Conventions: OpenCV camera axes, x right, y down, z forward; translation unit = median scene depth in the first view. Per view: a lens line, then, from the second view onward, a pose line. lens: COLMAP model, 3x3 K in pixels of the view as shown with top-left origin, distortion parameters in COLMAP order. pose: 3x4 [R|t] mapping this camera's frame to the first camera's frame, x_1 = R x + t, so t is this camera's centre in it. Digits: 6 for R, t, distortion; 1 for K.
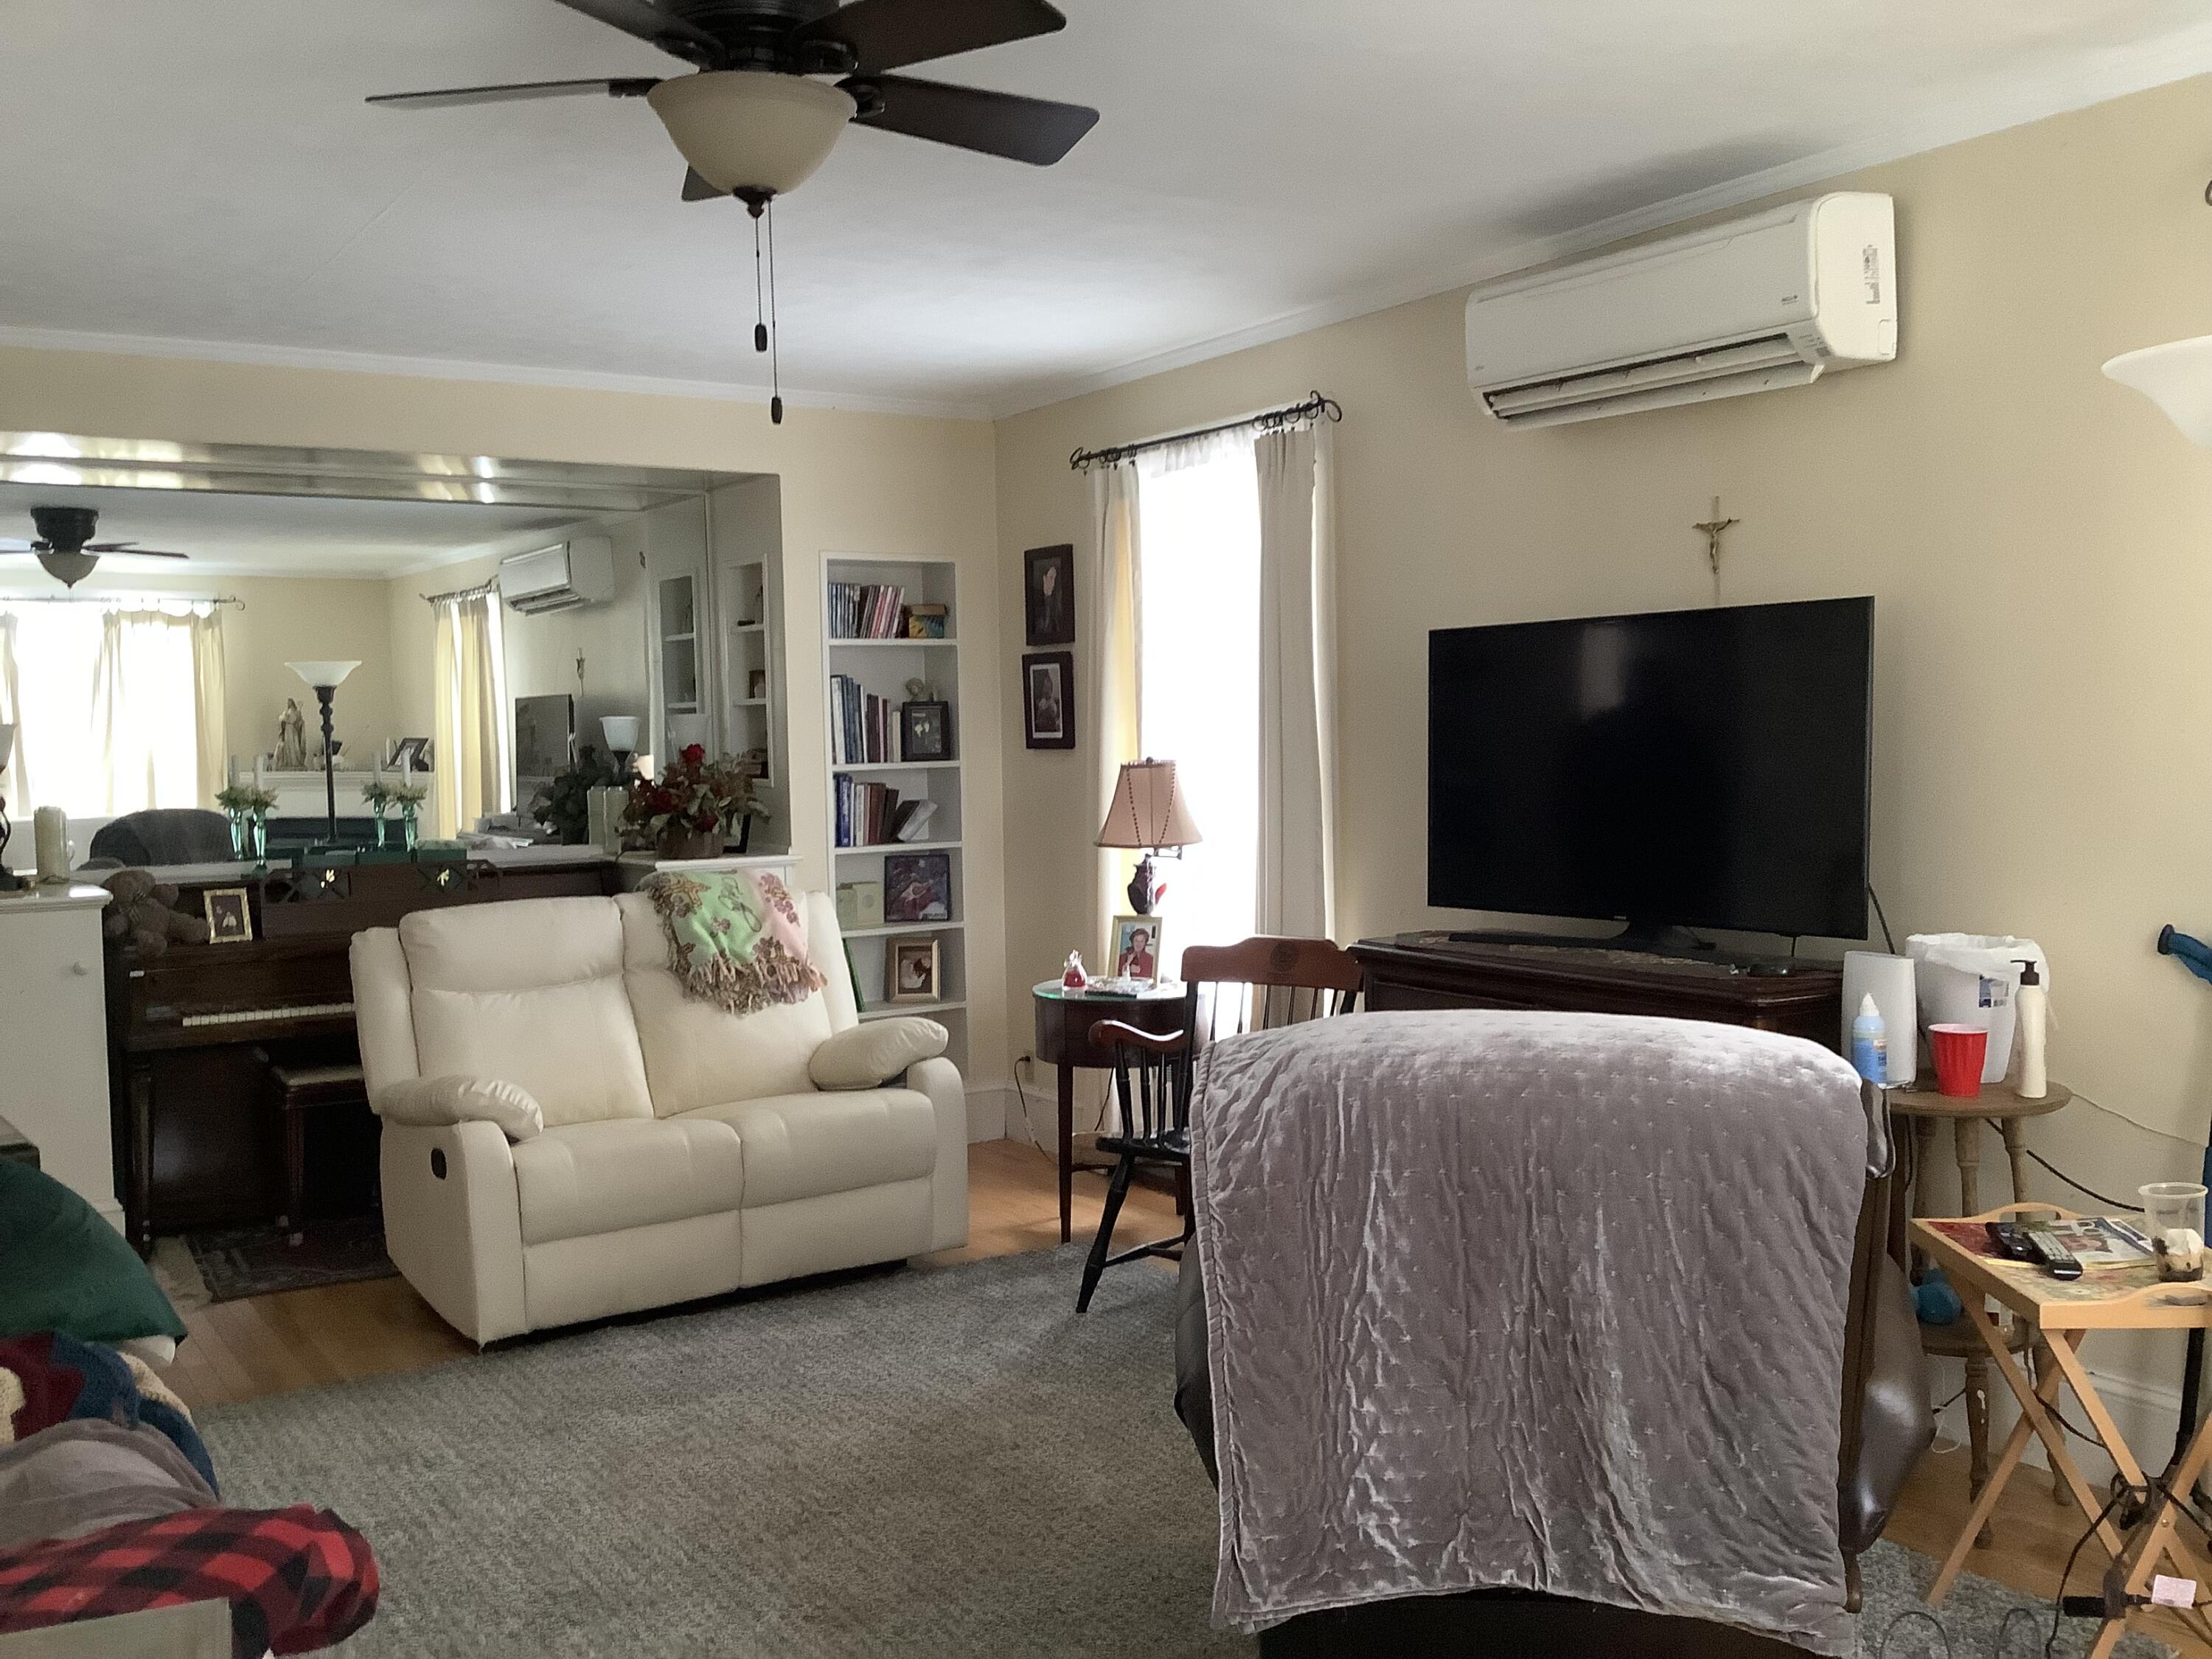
lens RADIAL K [[1967.7, 0, 1112.7], [0, 1967.7, 786.0], [0, 0, 1]] dist [0.083906, -0.000800]
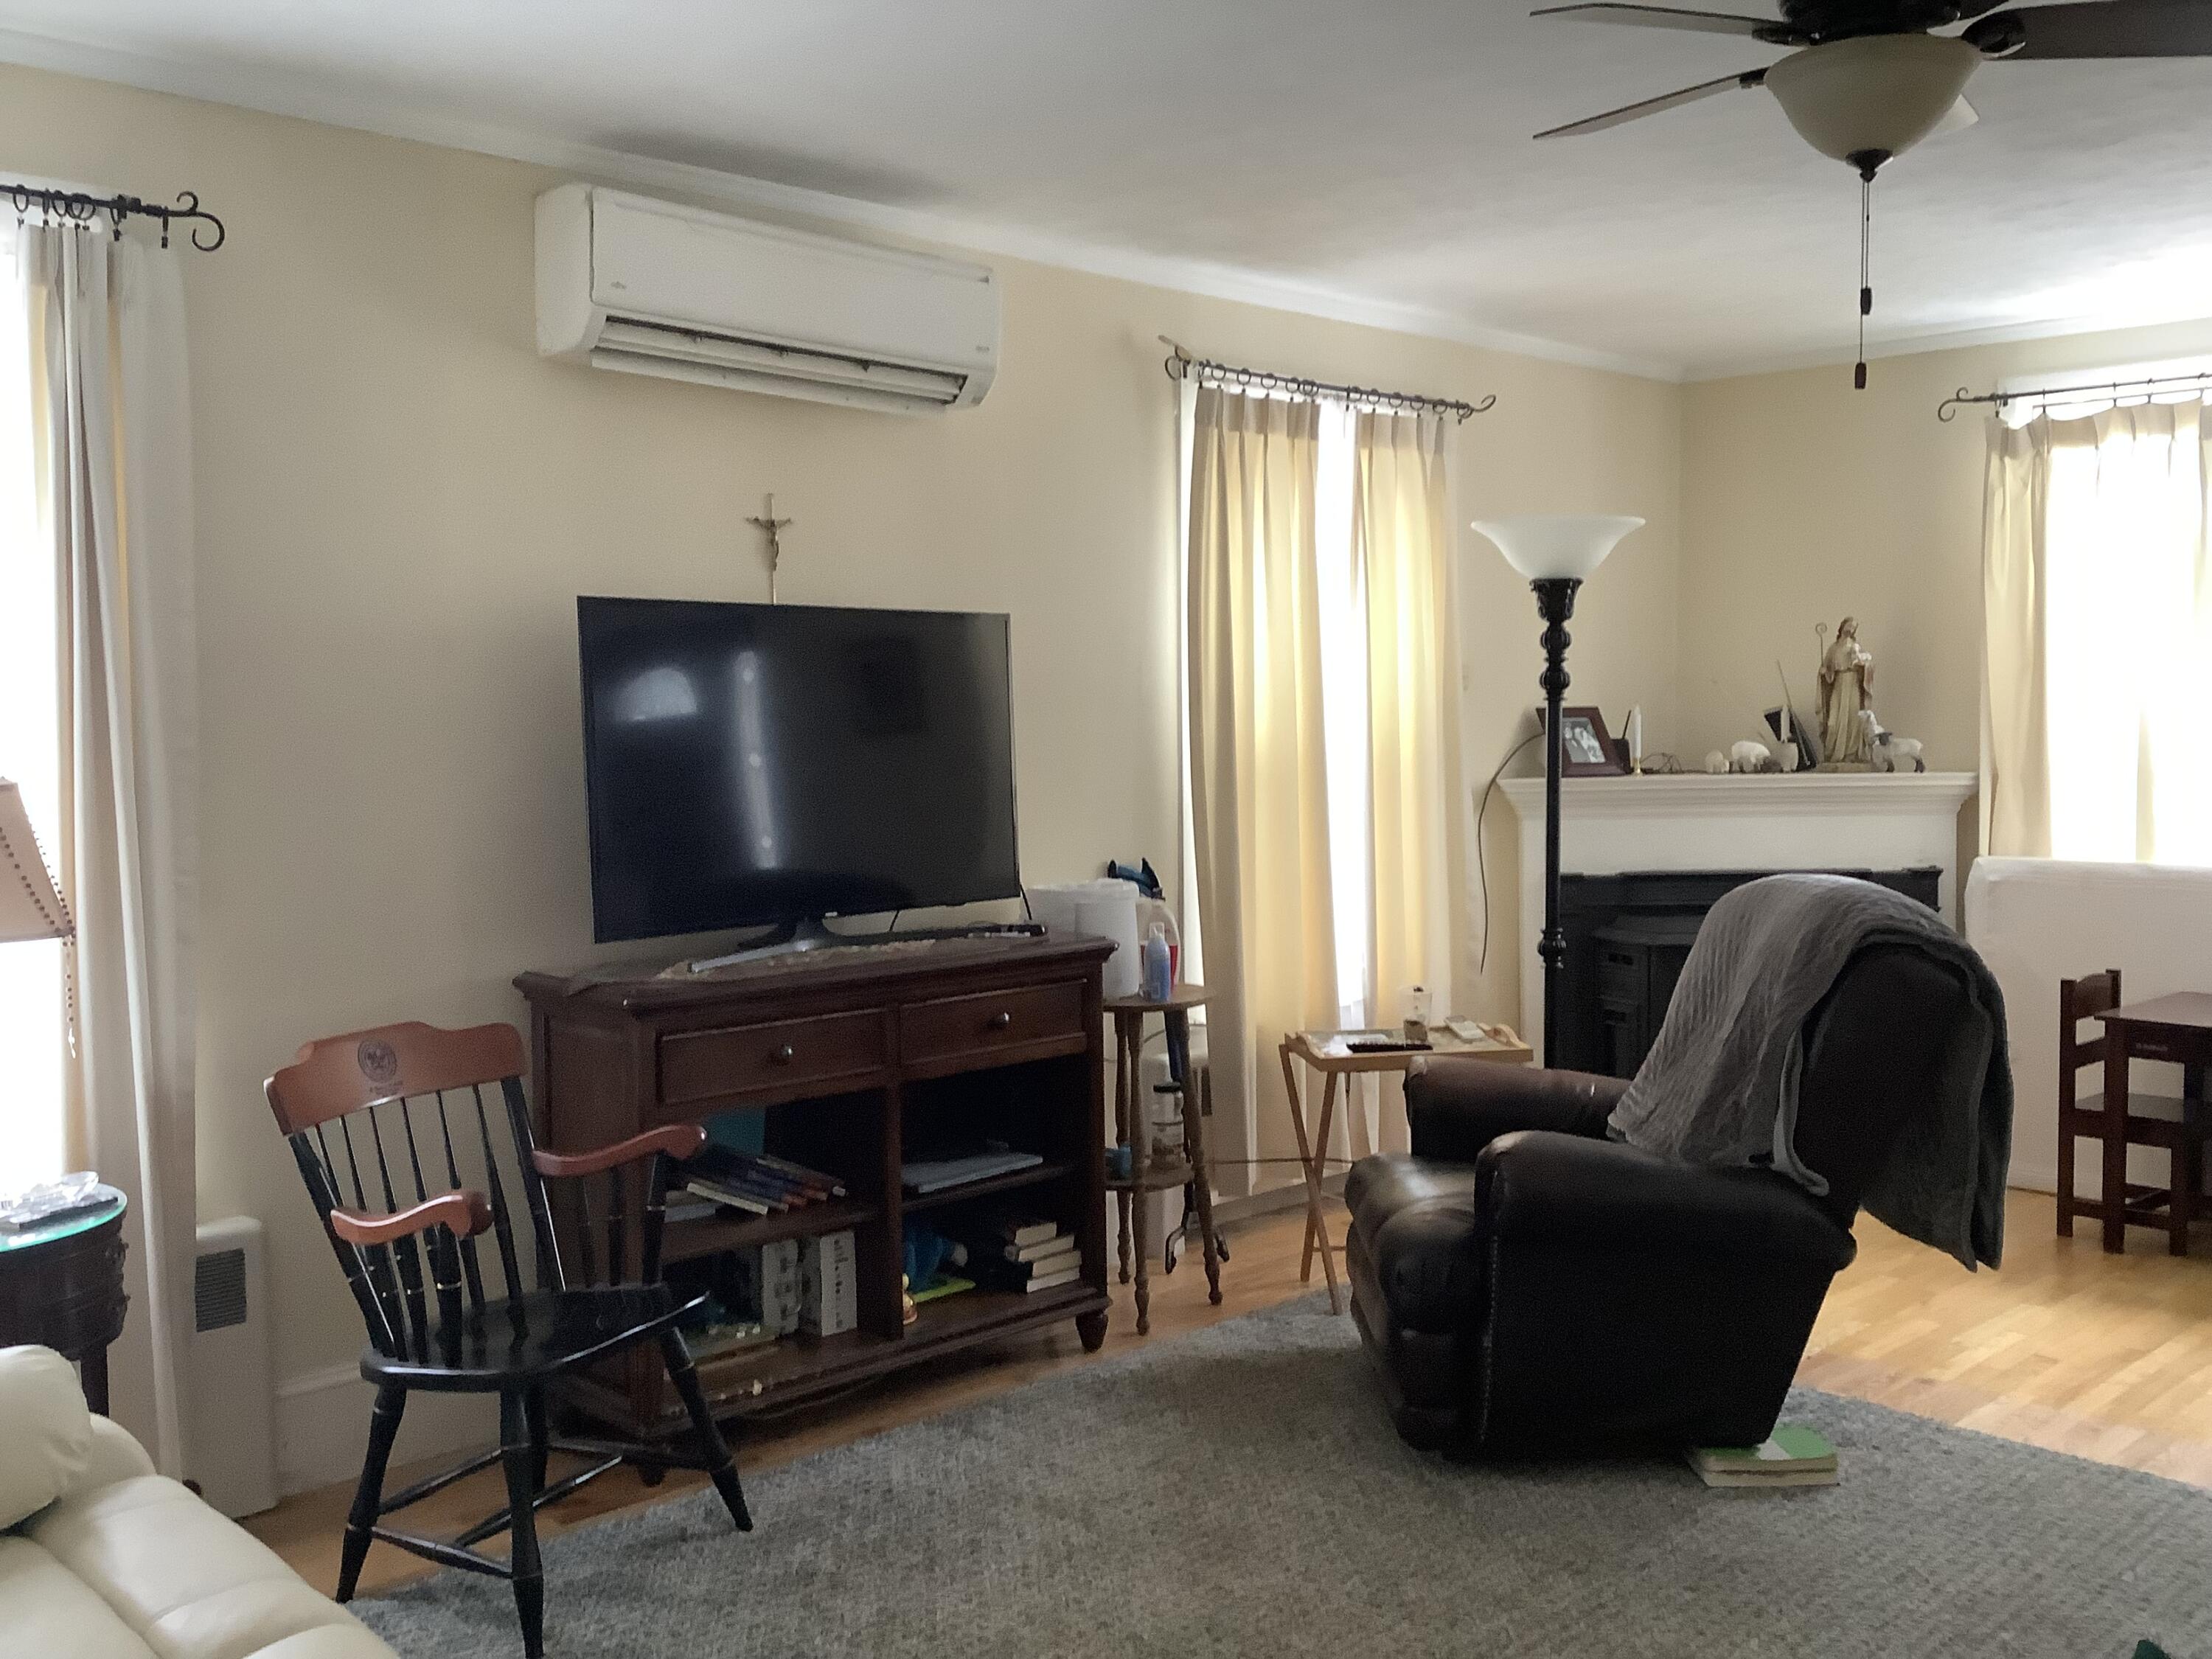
lens RADIAL K [[1996.1, 0, 1084.5], [0, 1996.1, 839.3], [0, 0, 1]] dist [0.097036, -0.170277]
pose [[-0.168070, -0.038489, 0.985023, -0.559594], [0.042575, 0.998022, 0.046261, -0.008409], [-0.984855, 0.049712, -0.166099, 0.777247]]
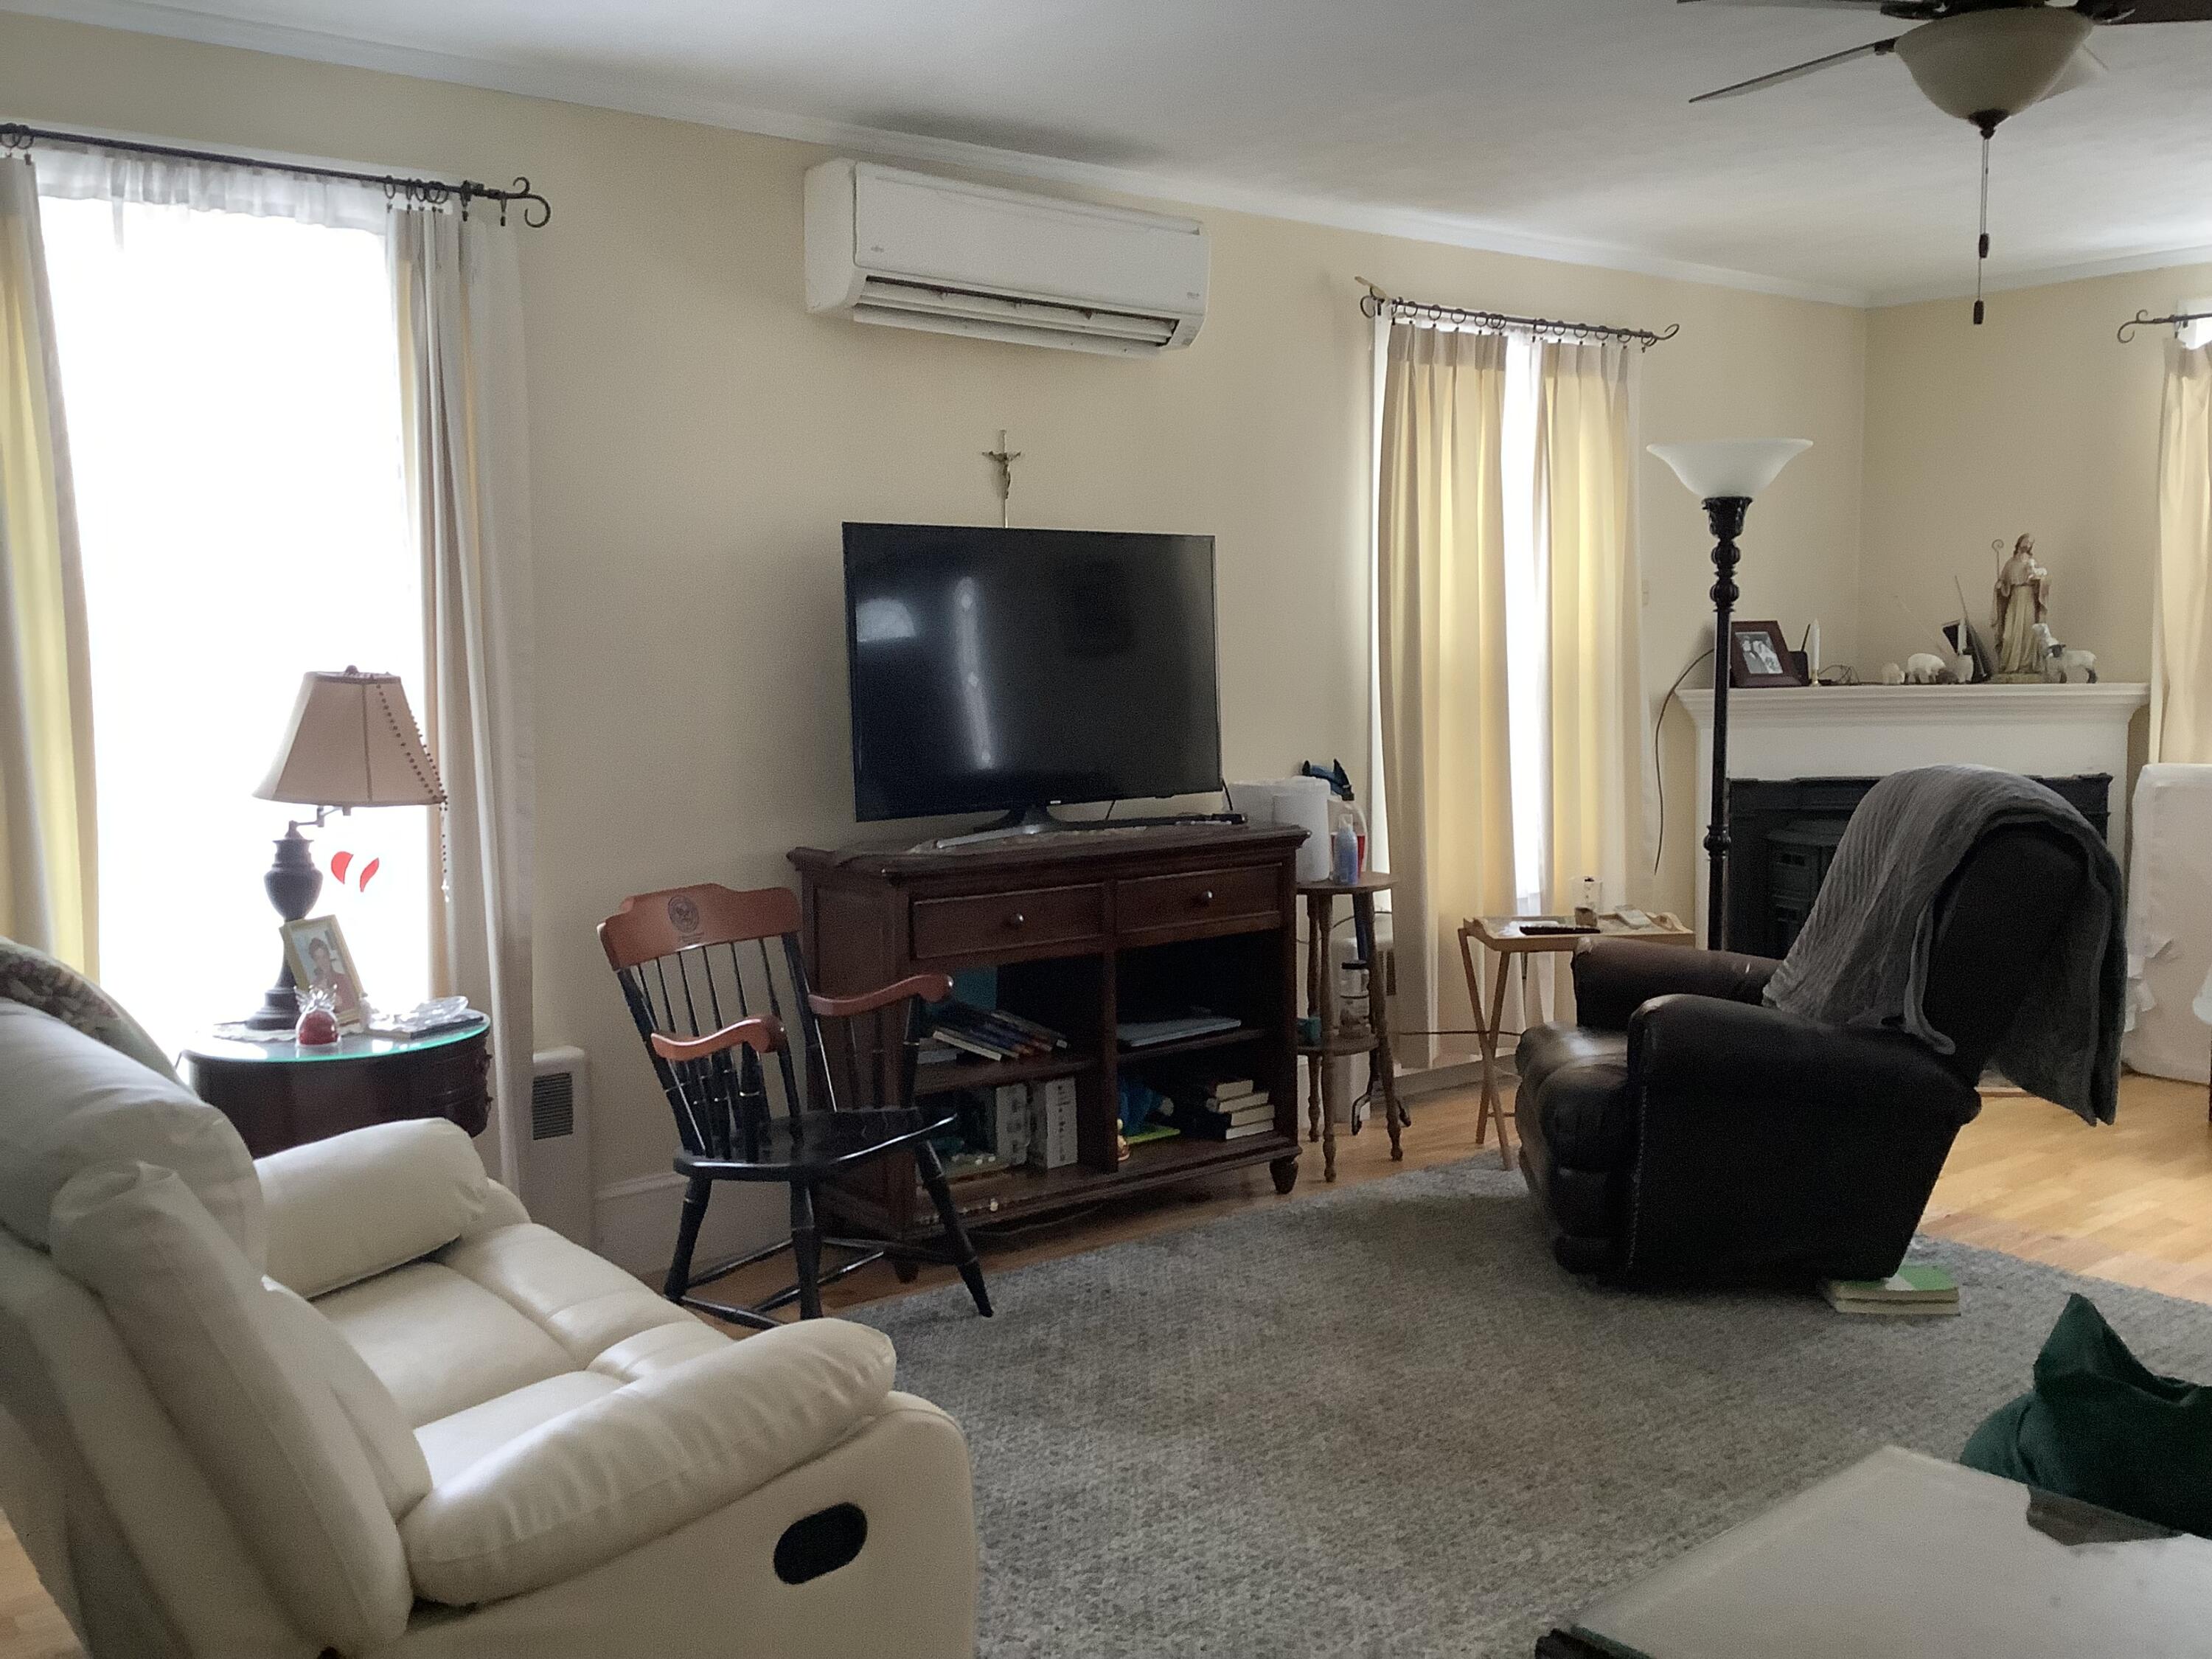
lens RADIAL K [[1996.1, 0, 1084.5], [0, 1996.1, 839.3], [0, 0, 1]] dist [0.097036, -0.170277]
pose [[-0.068765, -0.073588, 0.994915, -0.650028], [0.042170, 0.996170, 0.076595, 0.001033], [-0.996741, 0.047223, -0.065398, 0.791128]]
